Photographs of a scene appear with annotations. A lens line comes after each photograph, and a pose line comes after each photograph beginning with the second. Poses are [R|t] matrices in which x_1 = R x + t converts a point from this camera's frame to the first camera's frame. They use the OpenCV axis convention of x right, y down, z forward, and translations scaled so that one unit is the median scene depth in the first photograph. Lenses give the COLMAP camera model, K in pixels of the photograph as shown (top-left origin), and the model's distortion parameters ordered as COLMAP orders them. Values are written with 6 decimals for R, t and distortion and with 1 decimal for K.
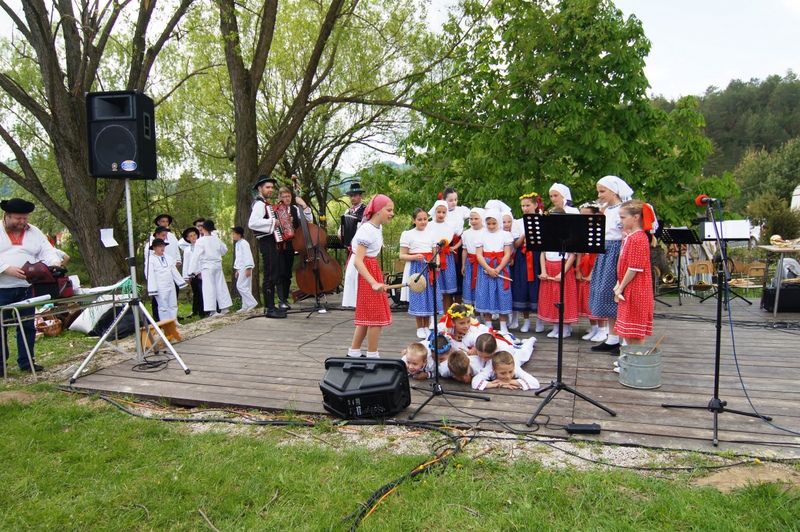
lens RADIAL K [[540.3, 0, 400.4], [0, 540.3, 262.9], [0, 0, 1]] dist [0.000930, -0.017264]
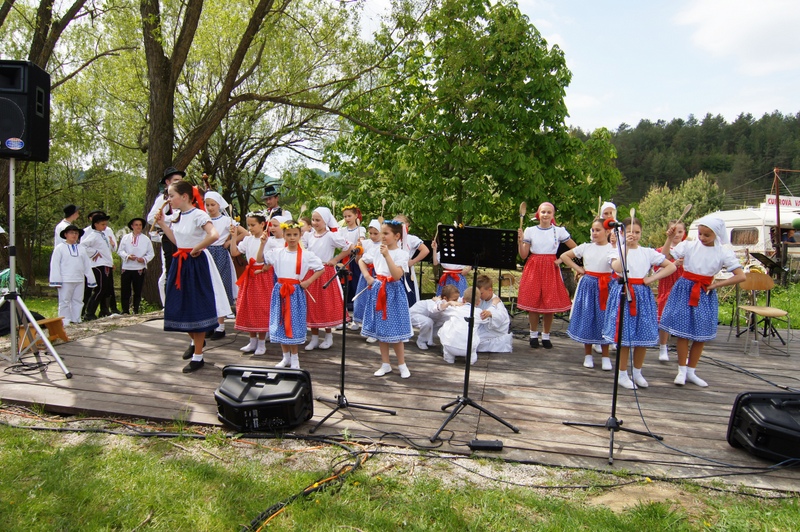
lens RADIAL K [[539.7, 0, 398.7], [0, 539.7, 264.6], [0, 0, 1]] dist [0.003076, -0.019713]
pose [[0.988659, 0.057441, 0.138759, 0.020105], [-0.055044, 0.998262, -0.021058, 0.005057], [-0.139728, 0.013181, 0.990102, 0.032006]]
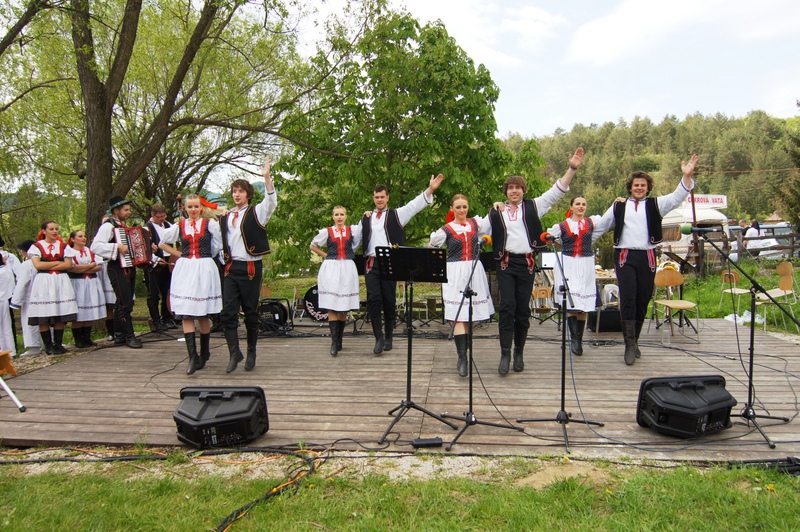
lens RADIAL K [[539.2, 0, 399.2], [0, 539.2, 263.9], [0, 0, 1]] dist [0.001903, -0.017979]
pose [[0.973132, 0.009084, 0.230071, 0.021173], [0.000583, 0.999121, -0.041913, -0.008908], [-0.230249, 0.040921, 0.972271, -0.056702]]
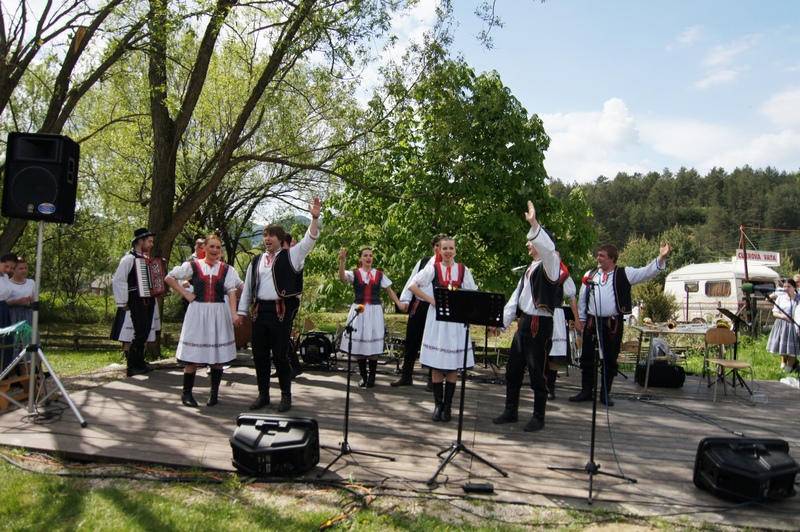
lens RADIAL K [[539.2, 0, 399.2], [0, 539.2, 263.9], [0, 0, 1]] dist [0.001903, -0.017979]
pose [[0.983715, 0.076688, 0.162553, -0.025723], [-0.058834, 0.991972, -0.111941, -0.009395], [-0.169833, 0.100554, 0.980329, -0.073153]]
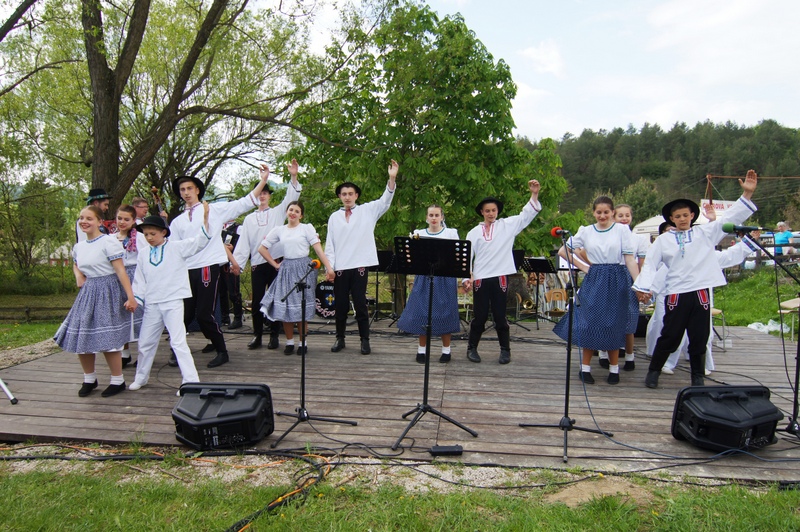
lens RADIAL K [[539.2, 0, 399.2], [0, 539.2, 263.9], [0, 0, 1]] dist [0.001903, -0.017979]
pose [[0.974725, 0.034786, 0.220684, 0.013749], [-0.025819, 0.998725, -0.043387, 0.002770], [-0.221912, 0.036593, 0.974380, 0.017190]]
